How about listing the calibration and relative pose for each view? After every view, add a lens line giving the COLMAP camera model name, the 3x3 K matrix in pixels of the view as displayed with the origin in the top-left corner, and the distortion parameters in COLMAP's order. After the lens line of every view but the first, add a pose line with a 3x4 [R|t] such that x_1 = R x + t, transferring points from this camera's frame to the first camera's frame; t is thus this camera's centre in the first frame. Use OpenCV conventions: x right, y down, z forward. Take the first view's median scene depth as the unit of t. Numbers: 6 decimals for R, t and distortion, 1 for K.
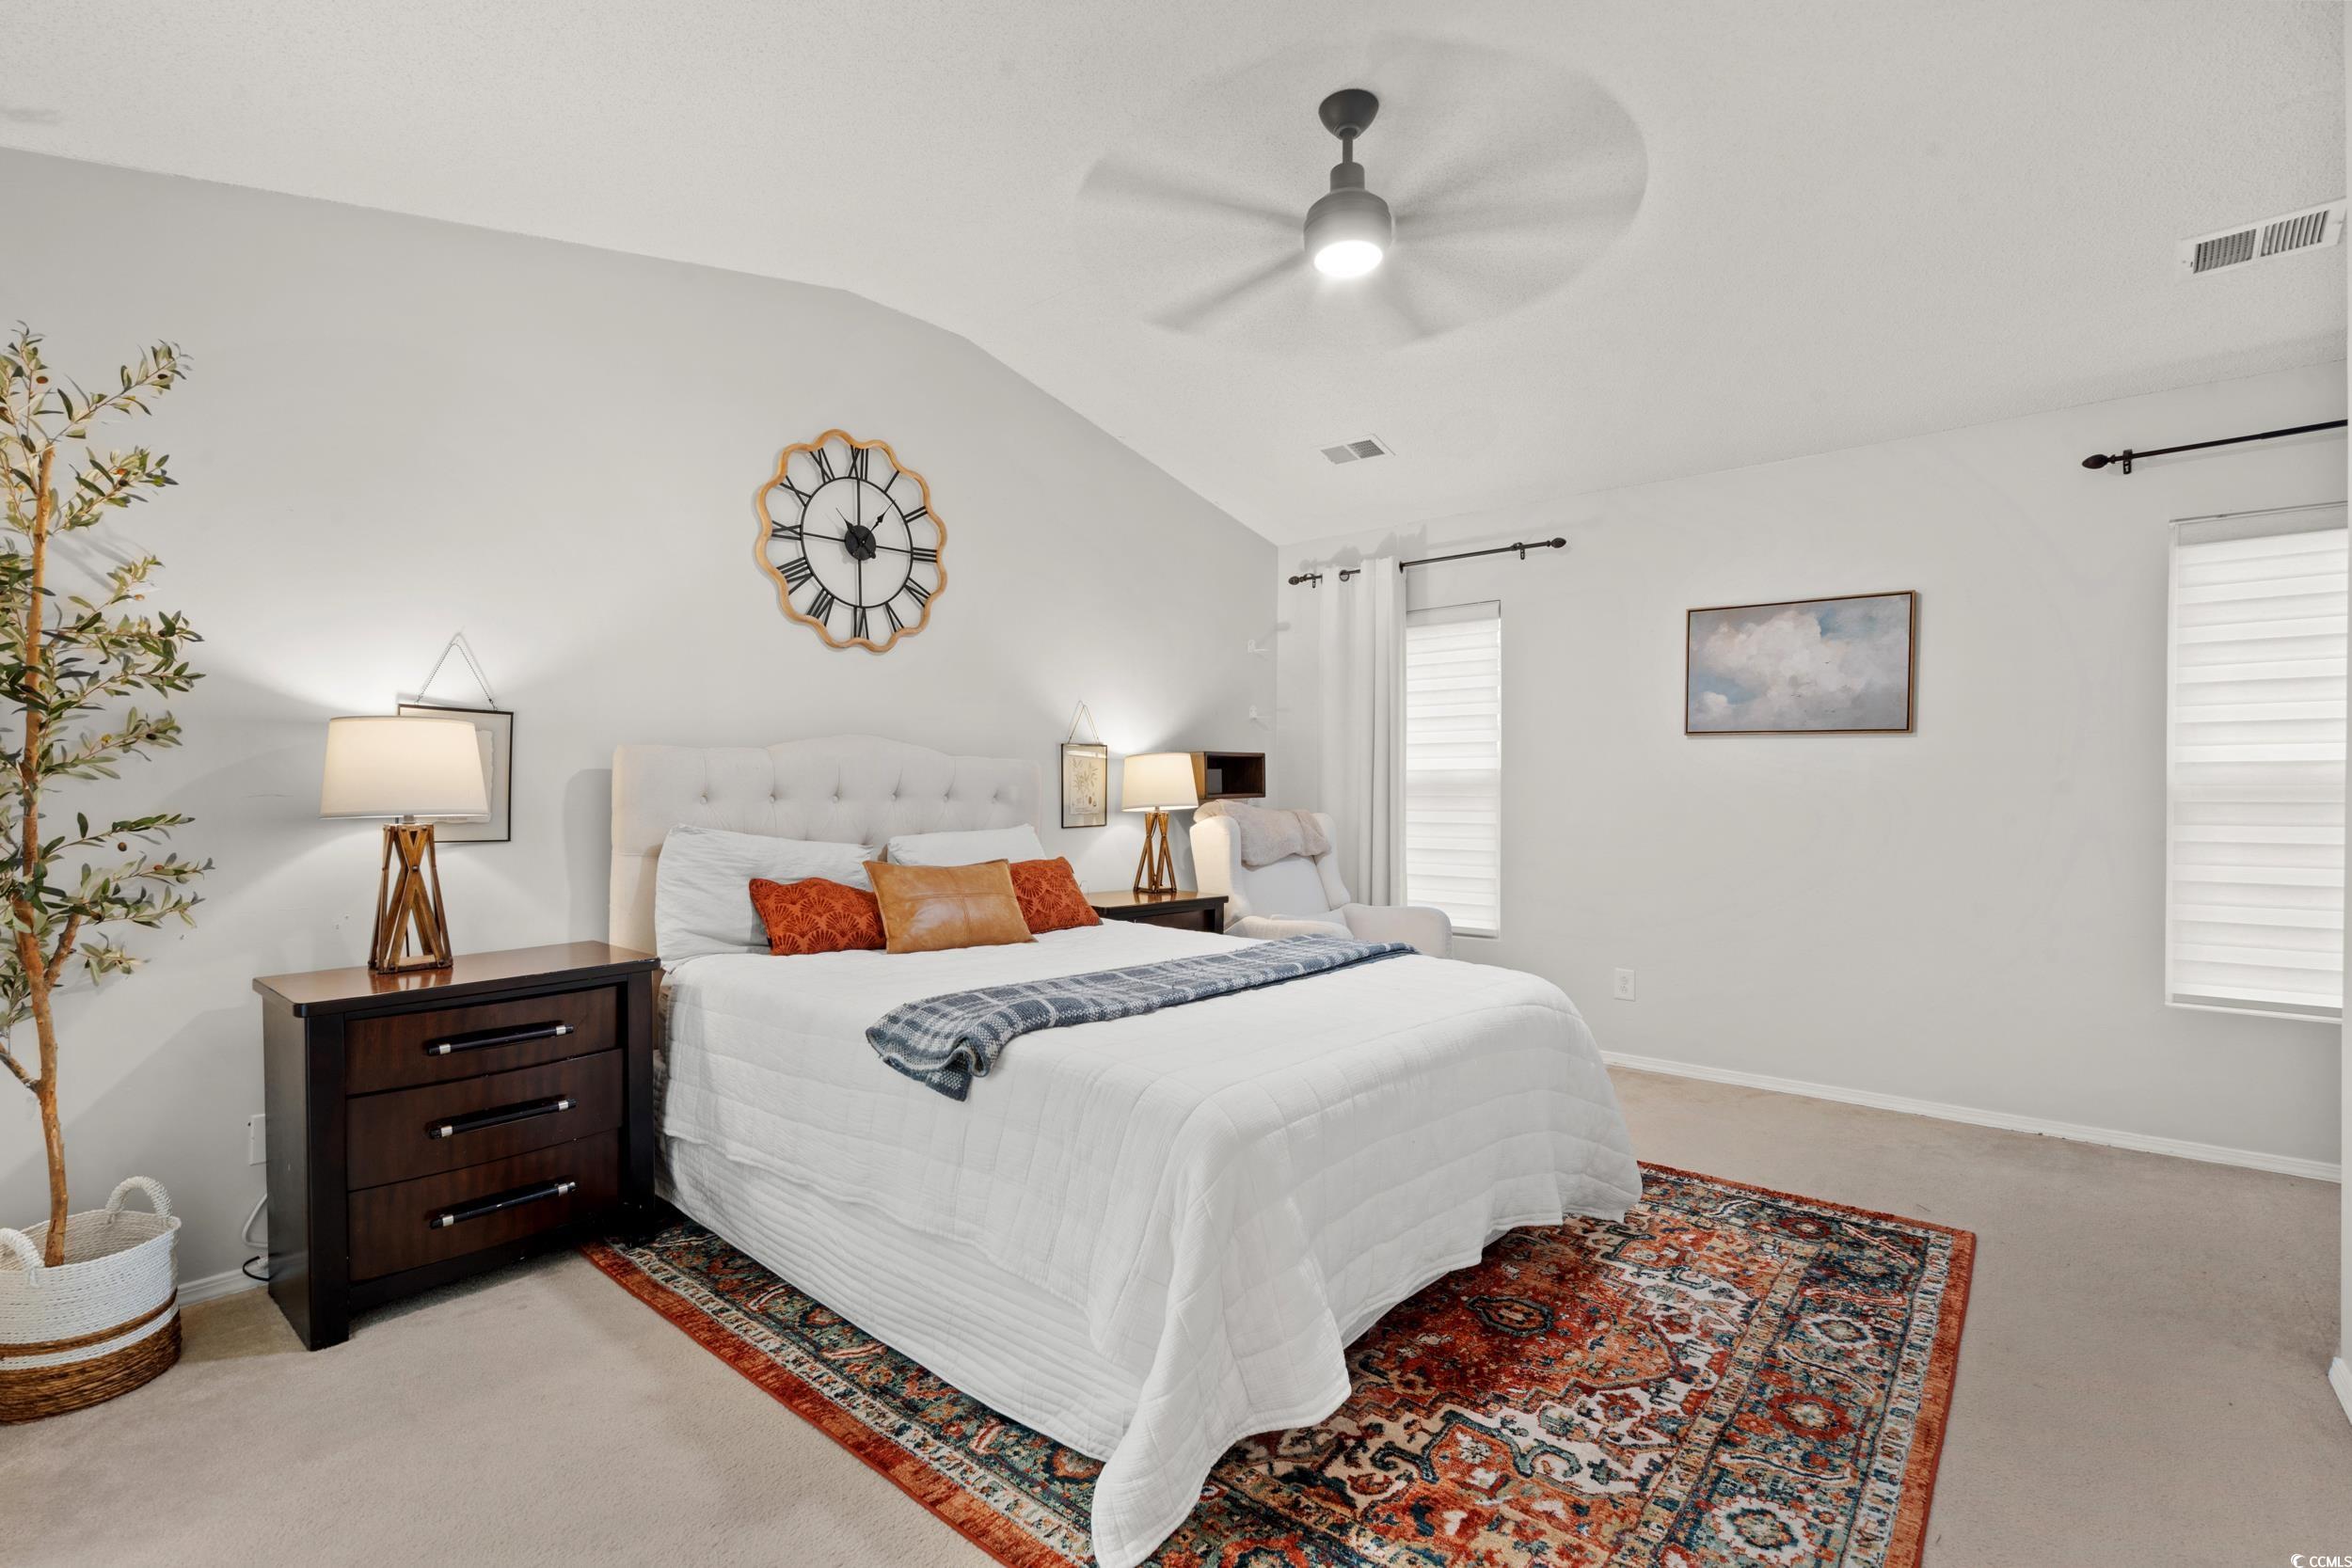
lens RADIAL K [[1059.1, 0, 1165.9], [0, 1059.1, 787.3], [0, 0, 1]] dist [-0.005145, 0.000222]
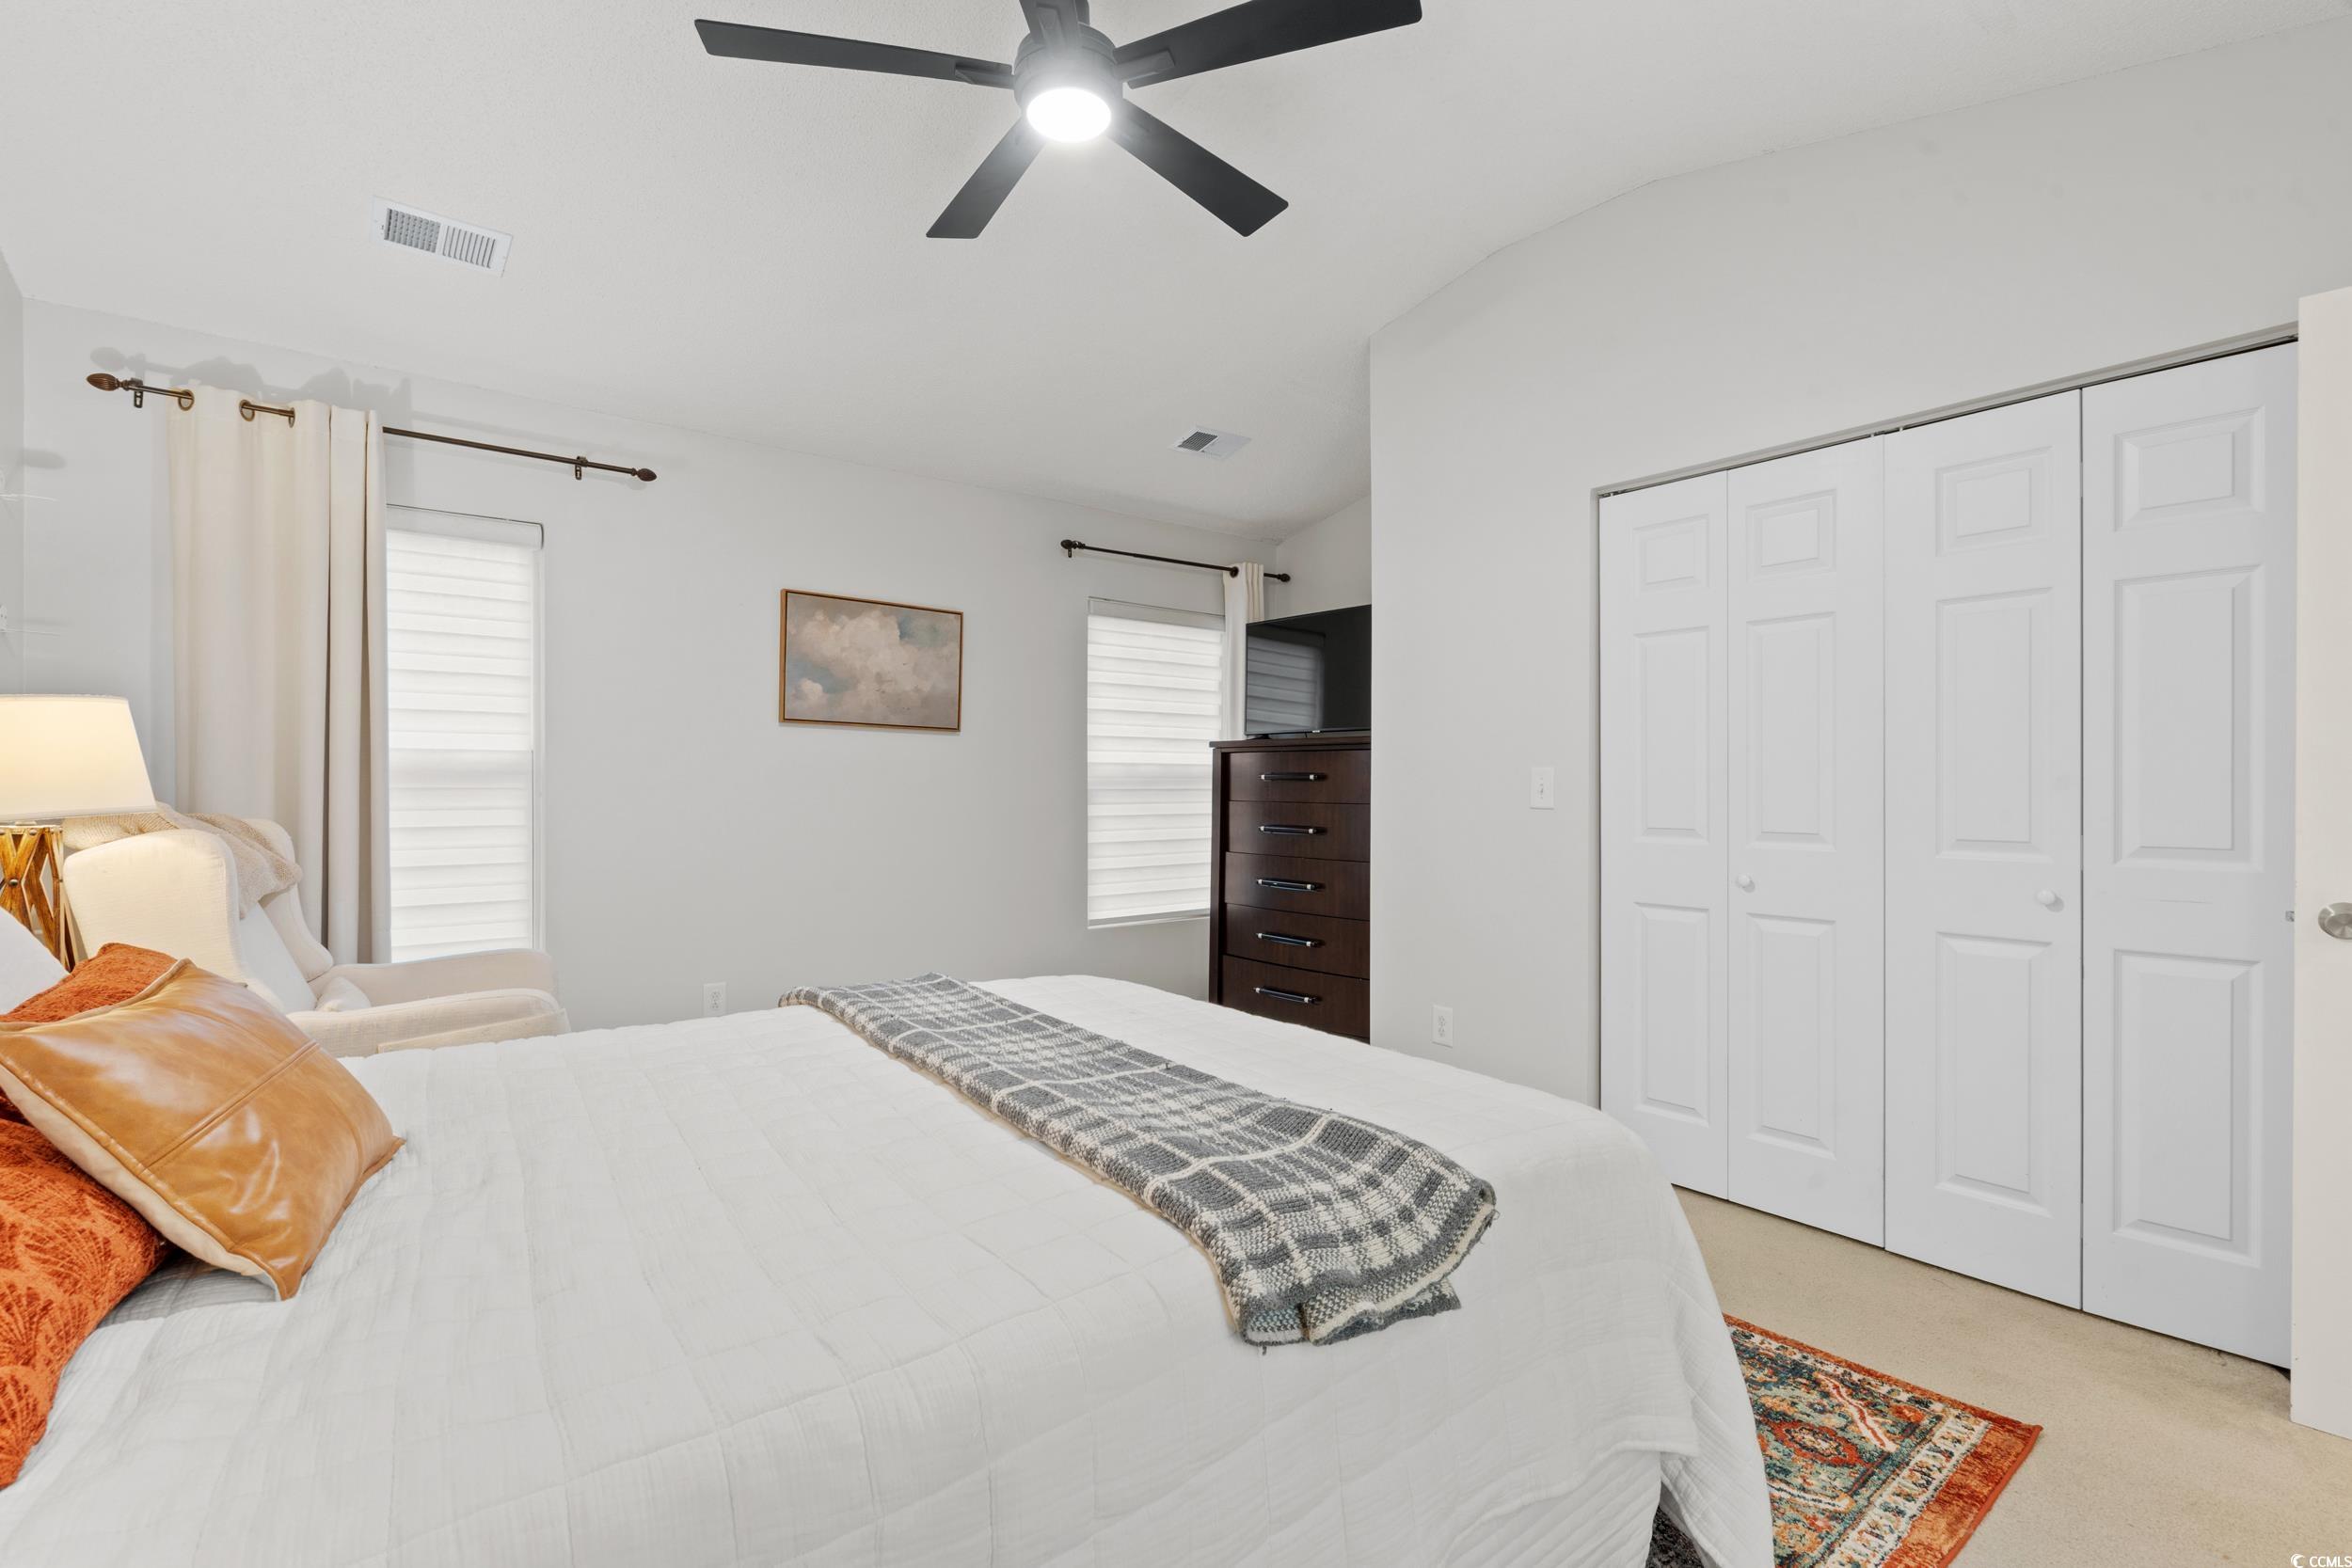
lens RADIAL K [[1059.1, 0, 1165.9], [0, 1059.1, 787.3], [0, 0, 1]] dist [-0.005145, 0.000222]
pose [[0.204674, -0.004378, 0.978820, -0.380146], [-0.004142, 0.999977, 0.005339, 0.002638], [-0.978822, -0.005147, 0.204651, 0.492733]]
